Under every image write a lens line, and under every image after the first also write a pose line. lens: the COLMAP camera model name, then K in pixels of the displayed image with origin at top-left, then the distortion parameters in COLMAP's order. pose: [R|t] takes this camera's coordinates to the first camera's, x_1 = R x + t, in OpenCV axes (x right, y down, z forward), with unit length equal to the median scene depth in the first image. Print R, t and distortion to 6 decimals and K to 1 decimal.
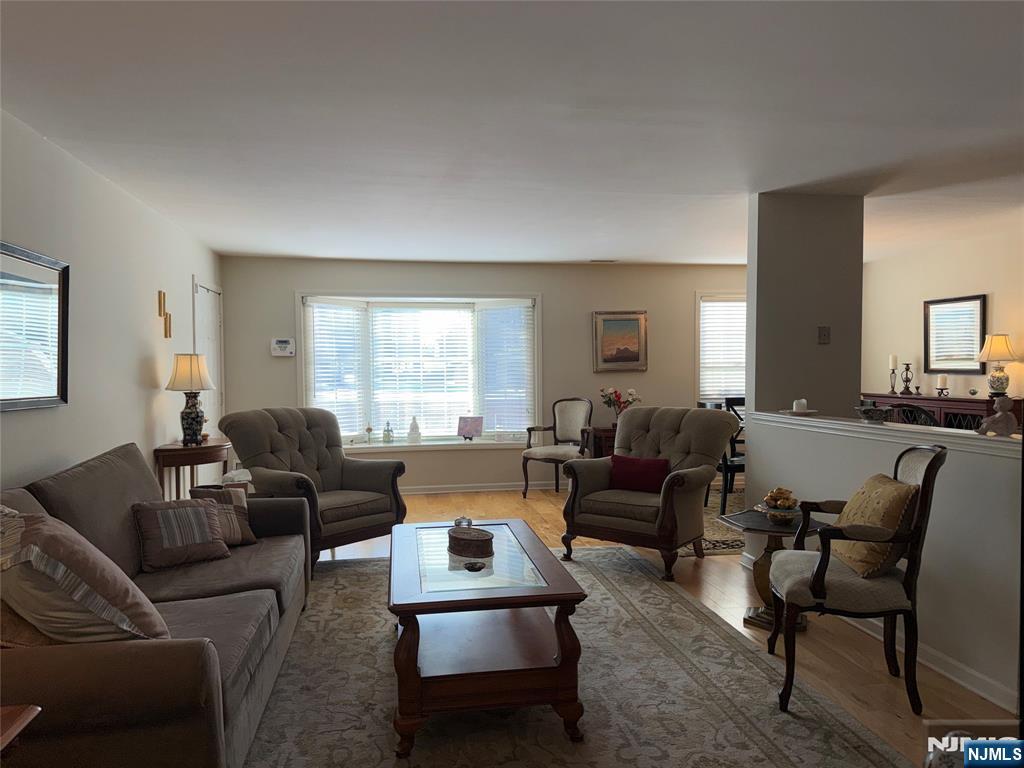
lens RADIAL K [[714.6, 0, 526.5], [0, 714.6, 395.9], [0, 0, 1]] dist [0.001656, 0.000837]
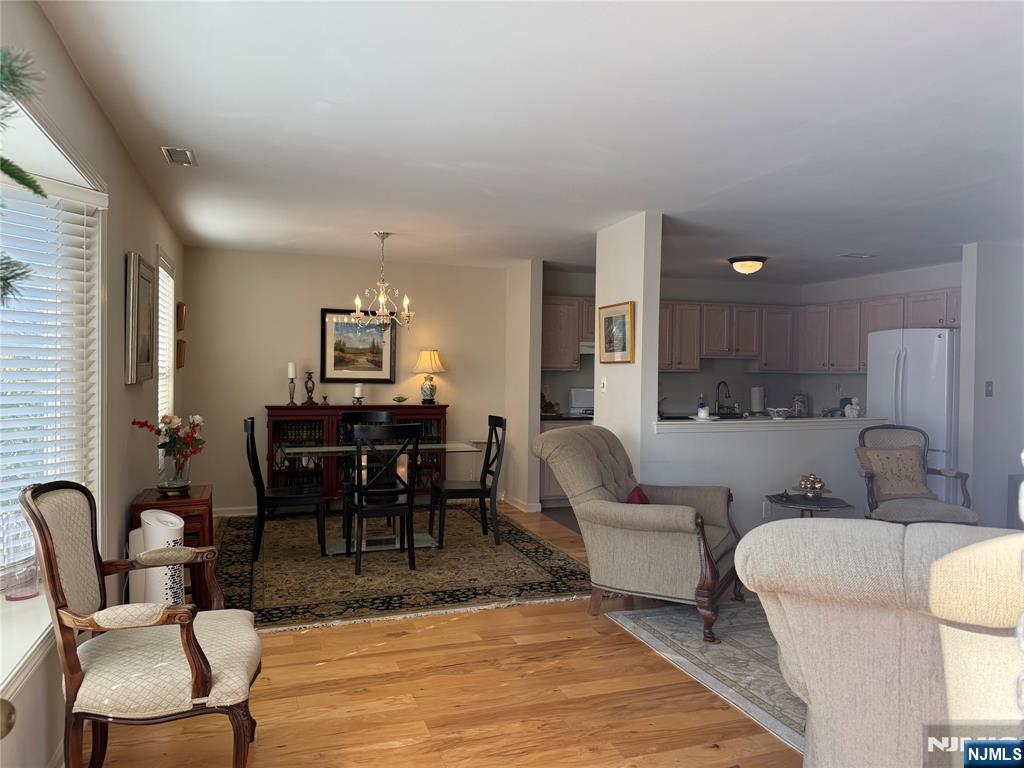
lens RADIAL K [[726.7, 0, 523.6], [0, 726.7, 386.6], [0, 0, 1]] dist [-0.001539, -0.010911]
pose [[-0.184843, -0.027402, 0.982386, -0.501190], [0.024103, 0.999184, 0.032405, -0.055304], [-0.982472, 0.029668, -0.184032, 0.974400]]
